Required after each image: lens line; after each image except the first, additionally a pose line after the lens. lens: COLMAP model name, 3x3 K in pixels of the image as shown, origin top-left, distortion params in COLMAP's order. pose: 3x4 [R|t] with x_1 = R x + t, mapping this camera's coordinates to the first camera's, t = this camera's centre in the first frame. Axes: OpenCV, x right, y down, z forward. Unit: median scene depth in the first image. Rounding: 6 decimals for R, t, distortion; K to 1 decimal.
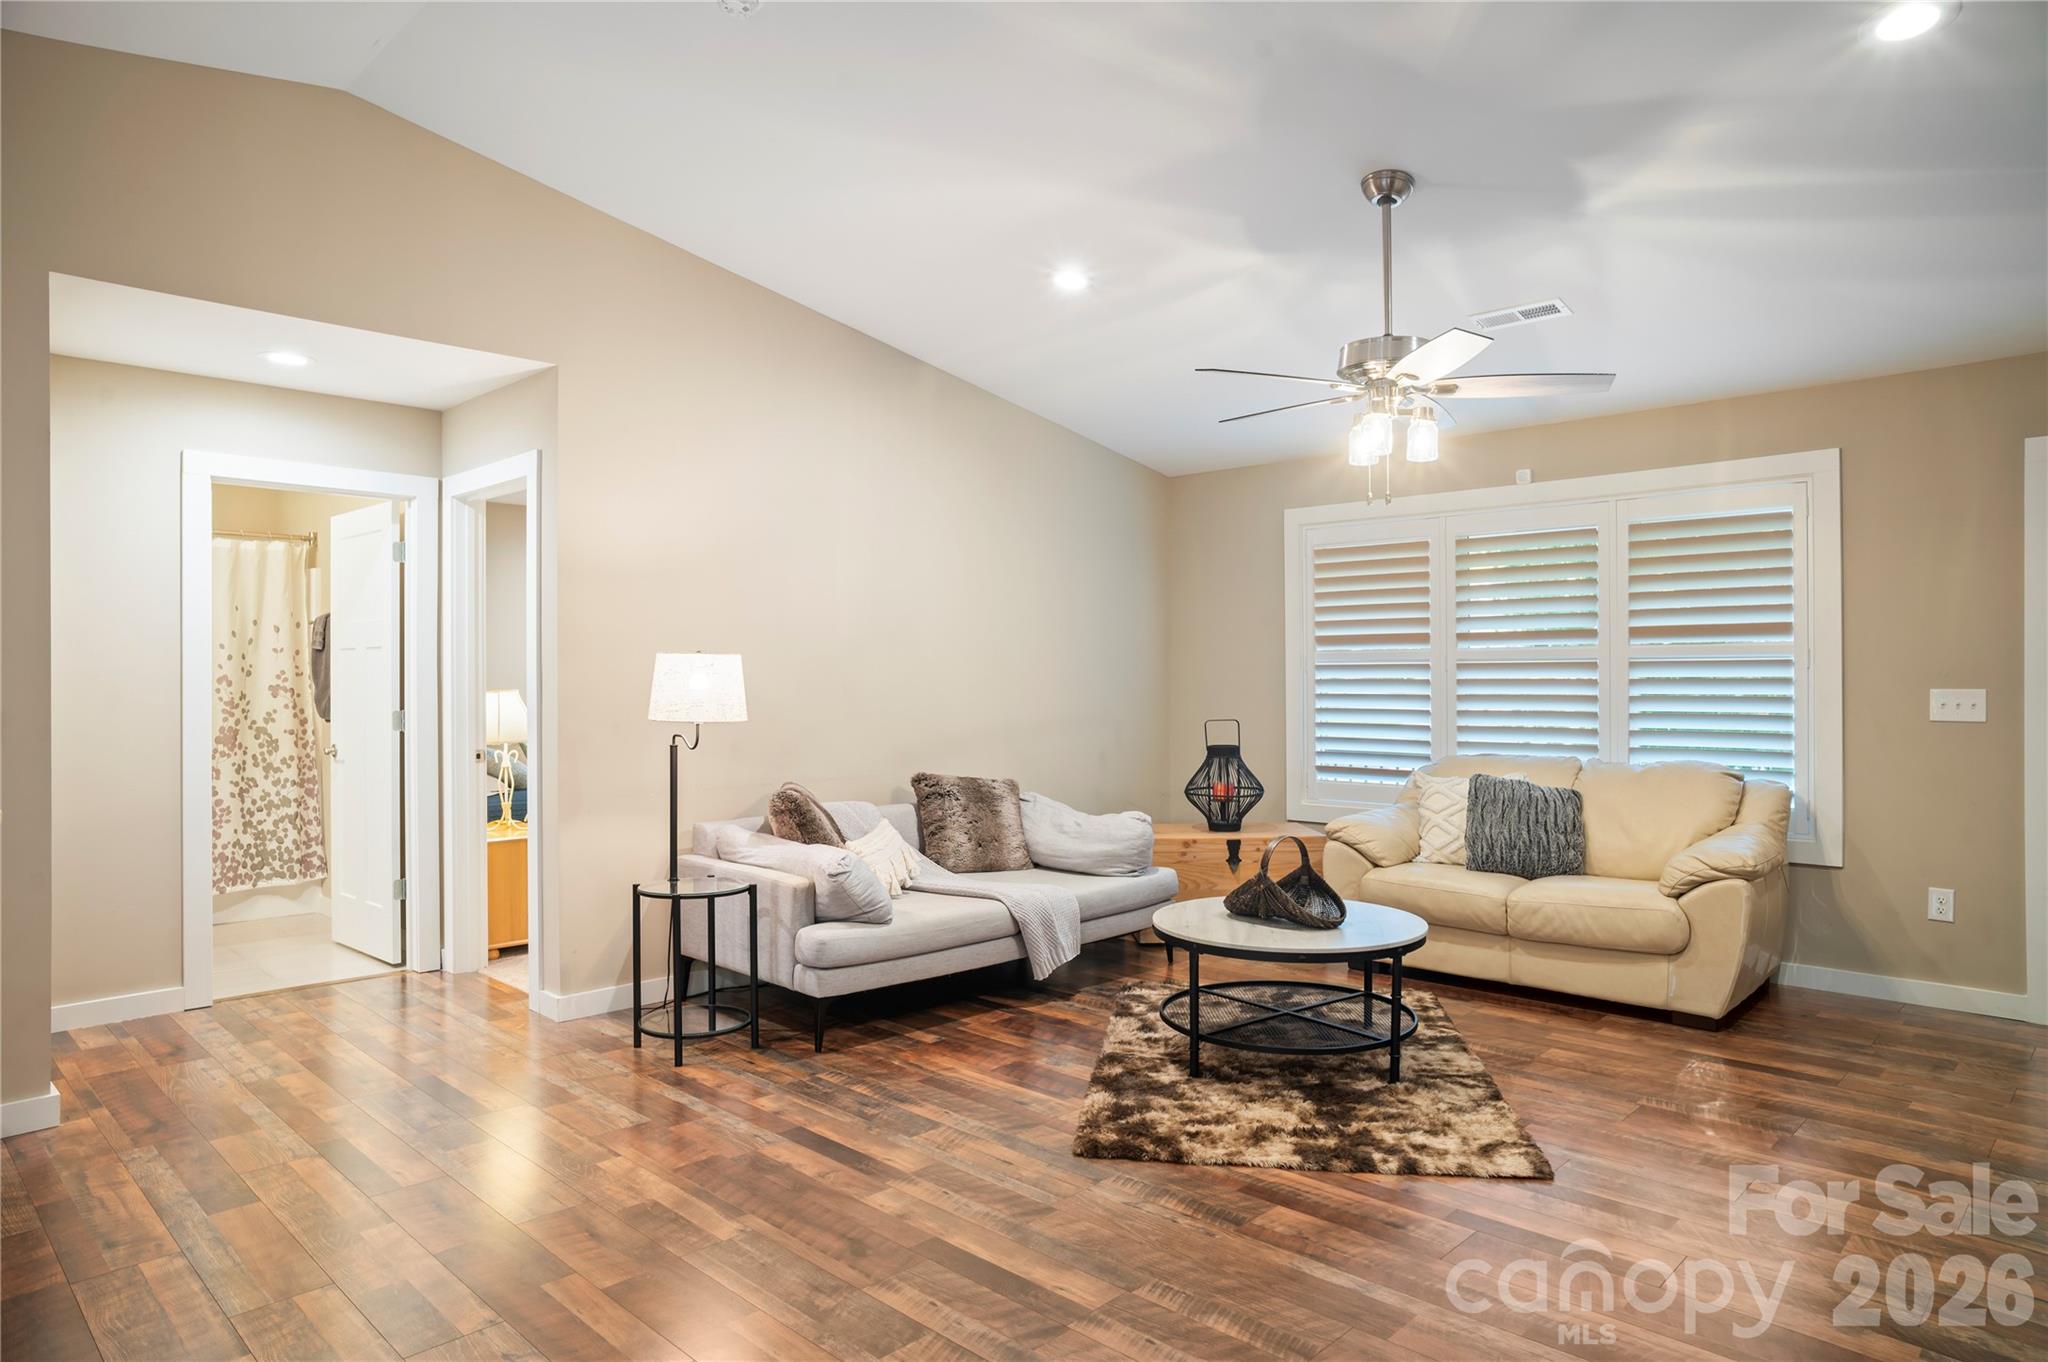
lens RADIAL K [[1216.8, 0, 1020.5], [0, 1216.8, 690.9], [0, 0, 1]] dist [-0.063881, 0.046619]
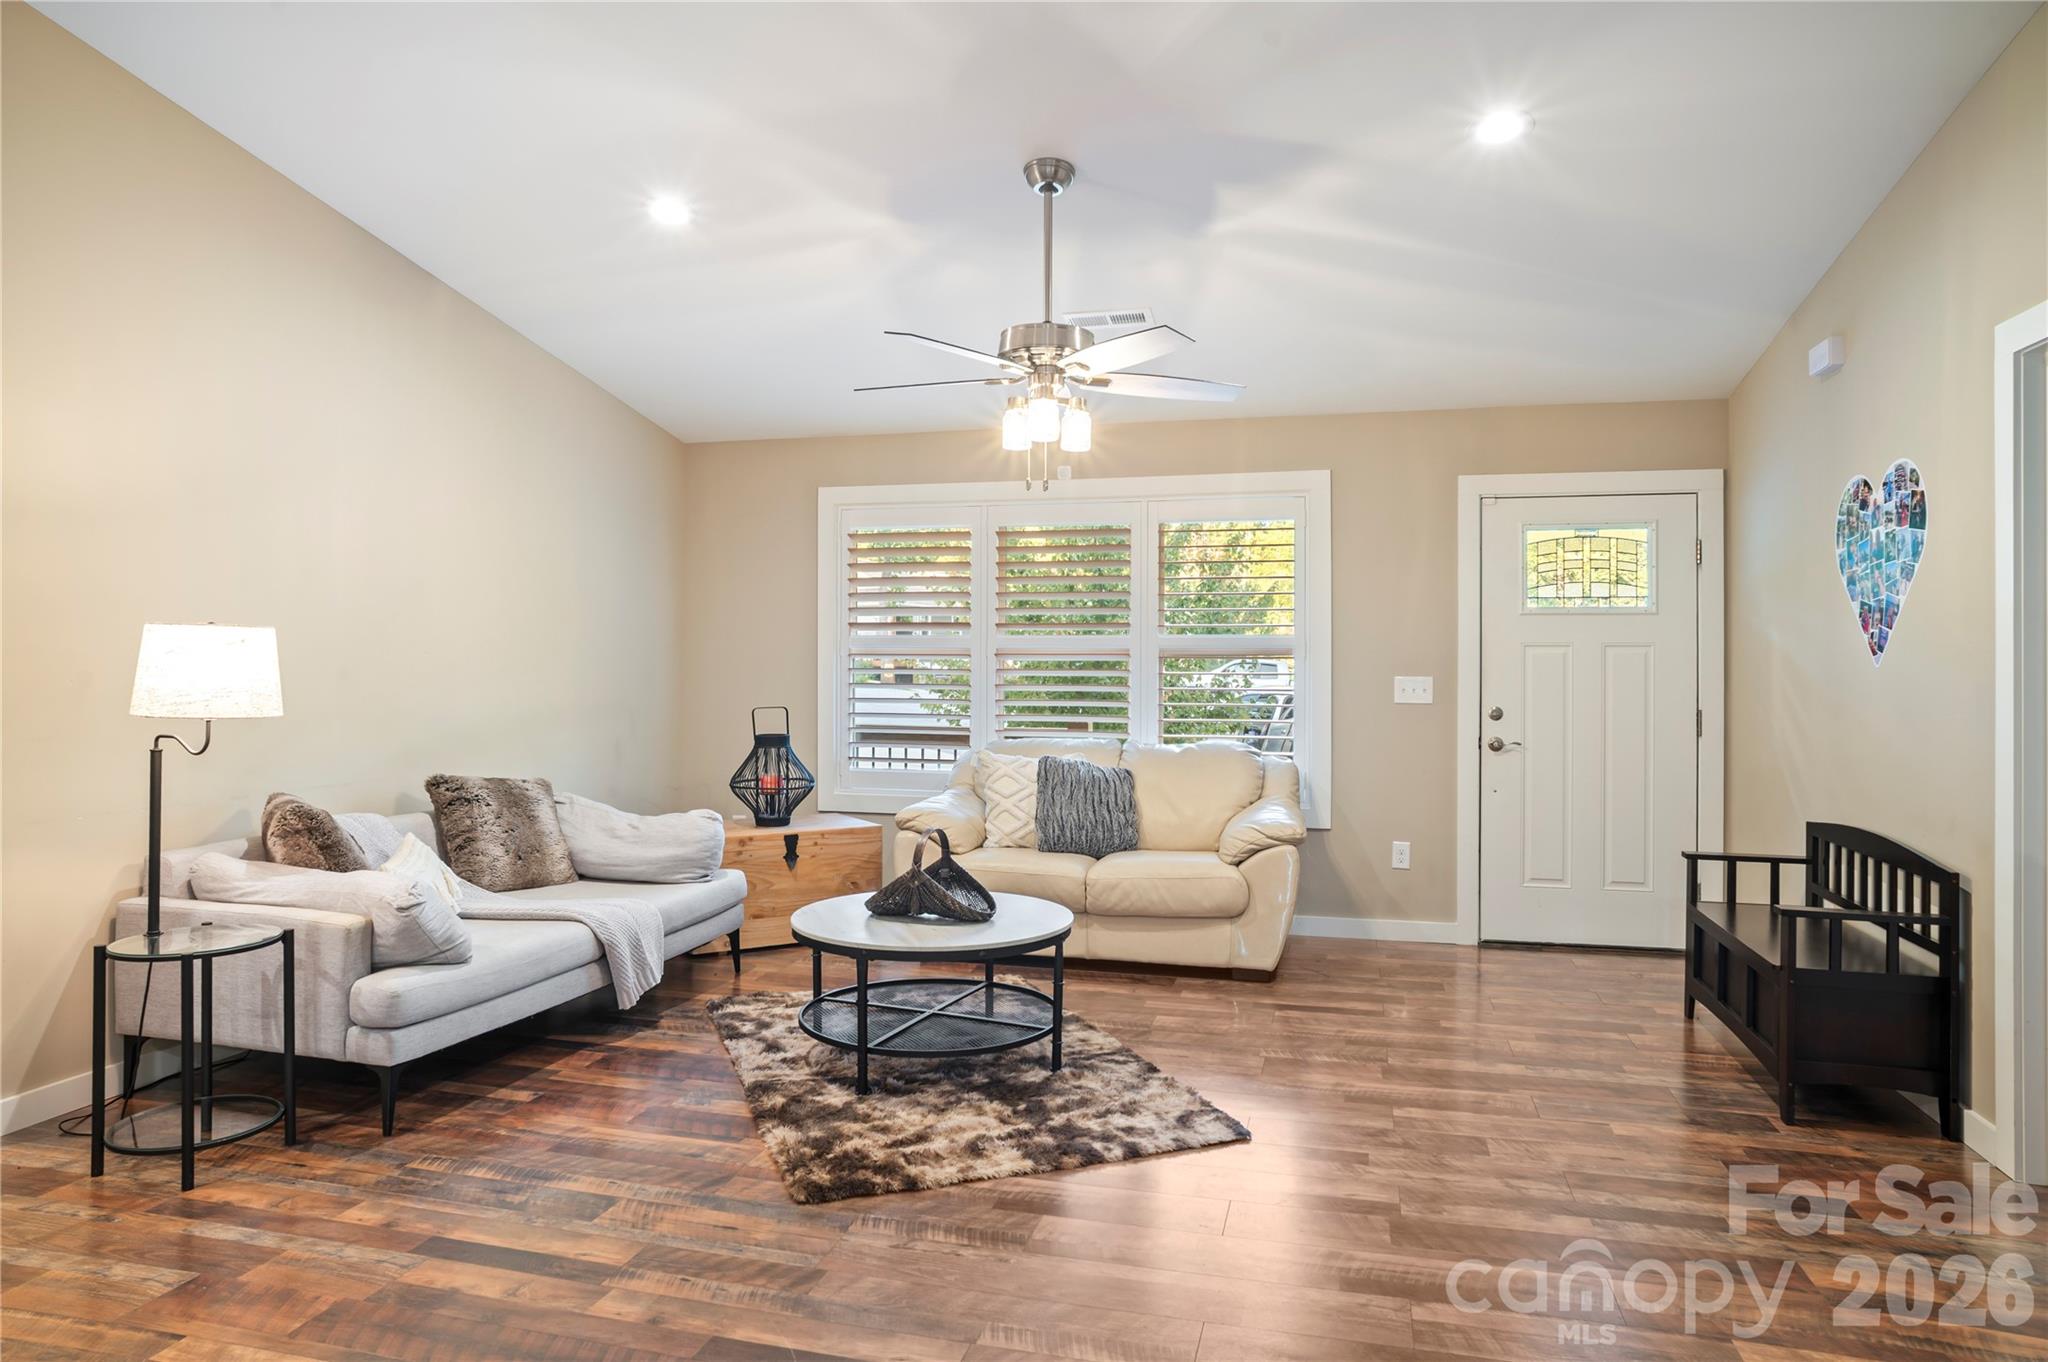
lens RADIAL K [[1246.8, 0, 1008.6], [0, 1246.8, 669.0], [0, 0, 1]] dist [-0.064943, 0.049829]
pose [[0.873119, 0.005221, 0.487479, -0.200617], [-0.003146, 0.999982, -0.005074, -0.001858], [-0.487497, 0.002897, 0.873120, 0.104764]]
